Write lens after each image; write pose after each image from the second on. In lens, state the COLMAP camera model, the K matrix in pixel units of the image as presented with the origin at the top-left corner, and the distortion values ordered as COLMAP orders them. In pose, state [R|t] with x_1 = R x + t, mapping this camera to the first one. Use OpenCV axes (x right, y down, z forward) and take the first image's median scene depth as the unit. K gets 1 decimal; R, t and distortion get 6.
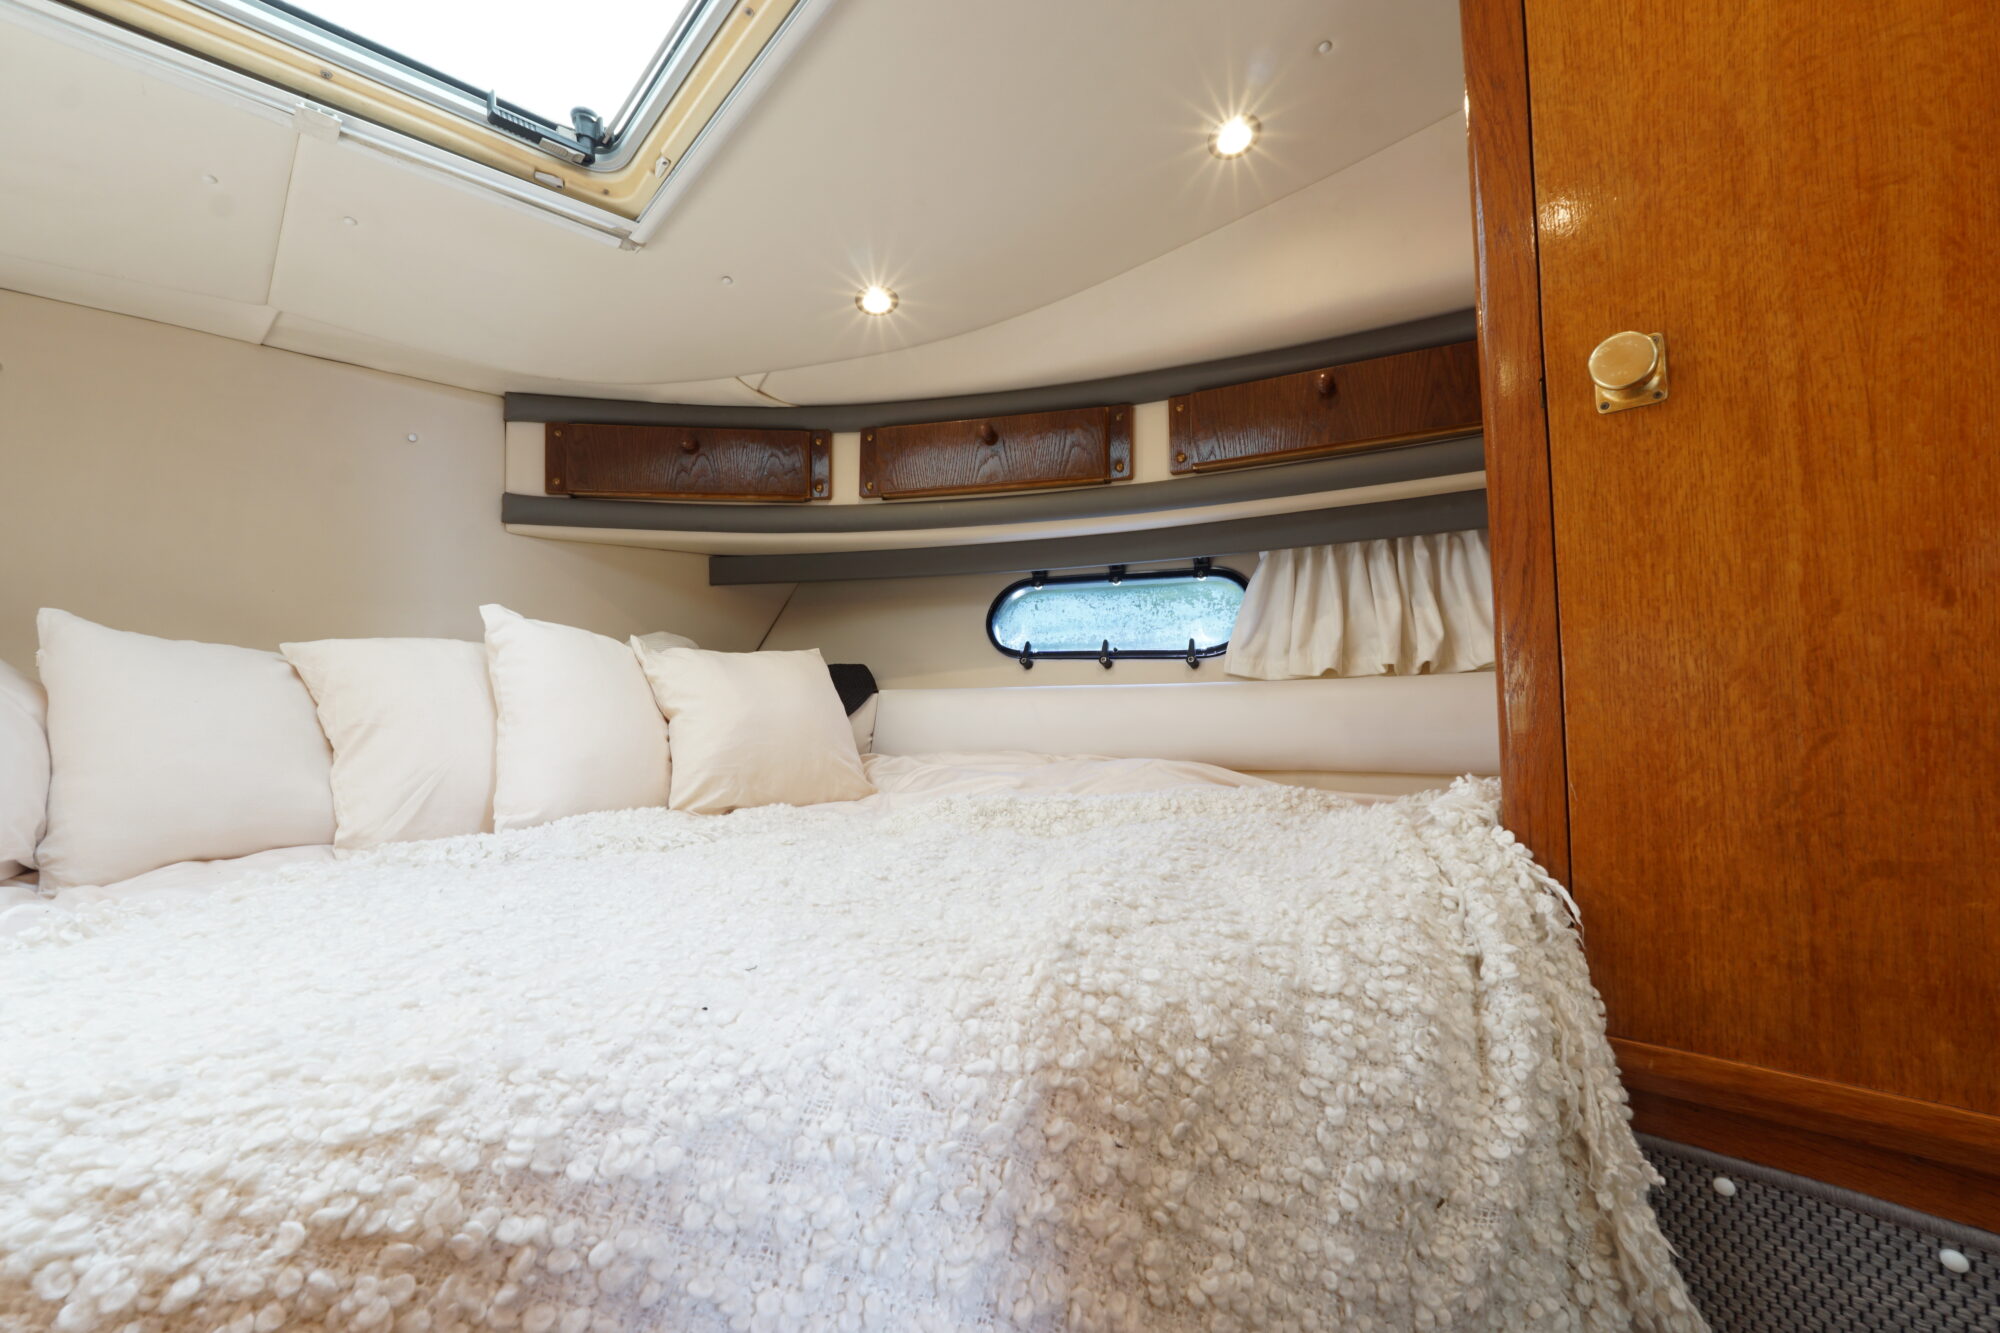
lens RADIAL K [[838.6, 0, 996.7], [0, 838.6, 668.3], [0, 0, 1]] dist [-0.017549, 0.006303]
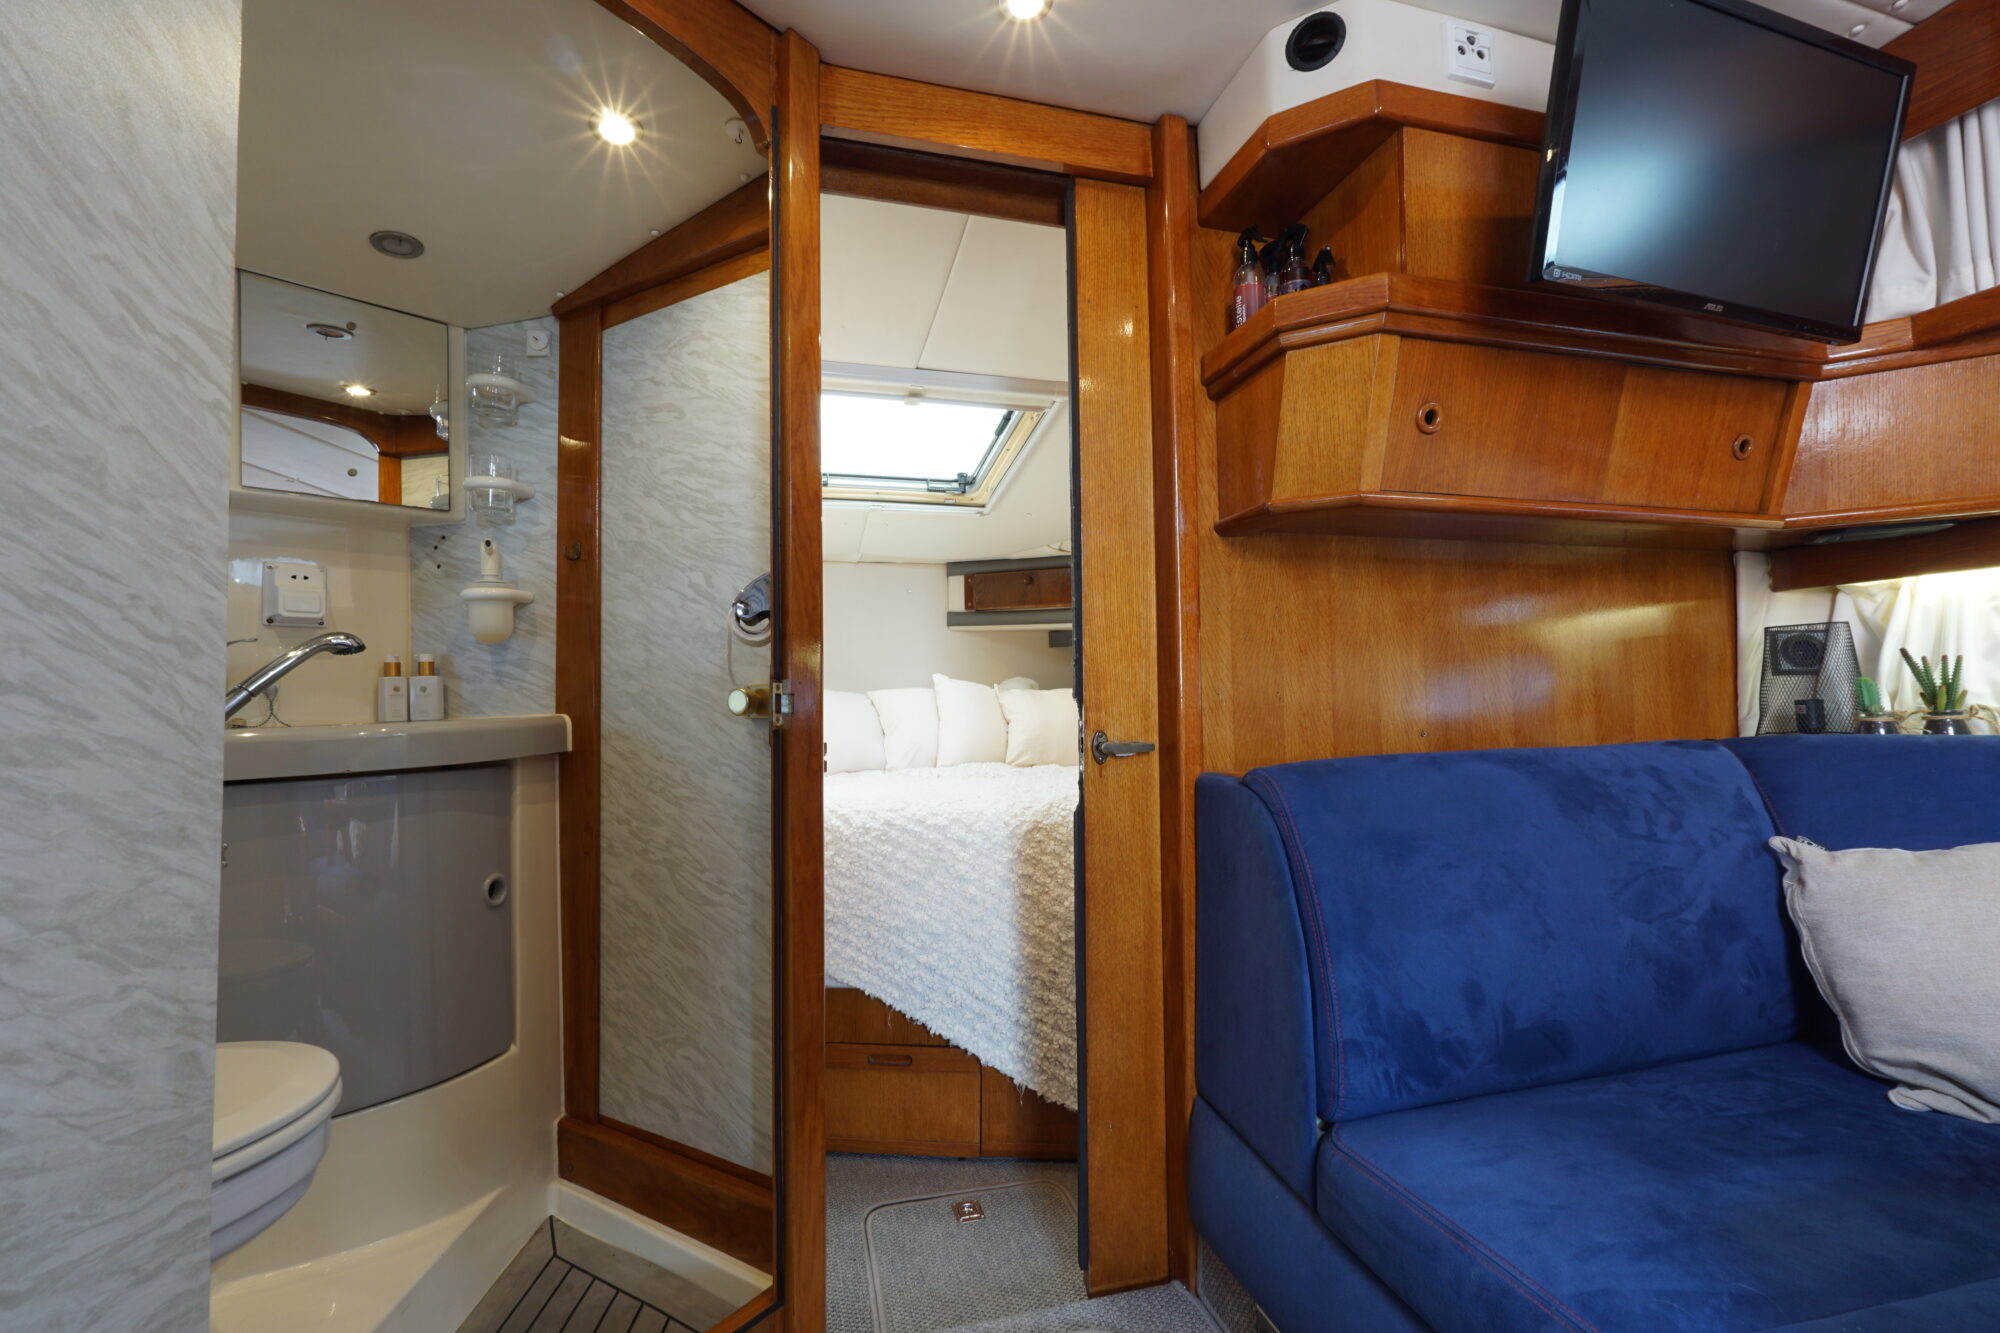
lens RADIAL K [[838.6, 0, 988.3], [0, 838.6, 674.1], [0, 0, 1]] dist [-0.017549, 0.006303]
pose [[0.854865, -0.011899, -0.518714, 0.877414], [0.018669, 0.999795, 0.007832, -0.107155], [0.518514, -0.016379, 0.854912, -1.117213]]
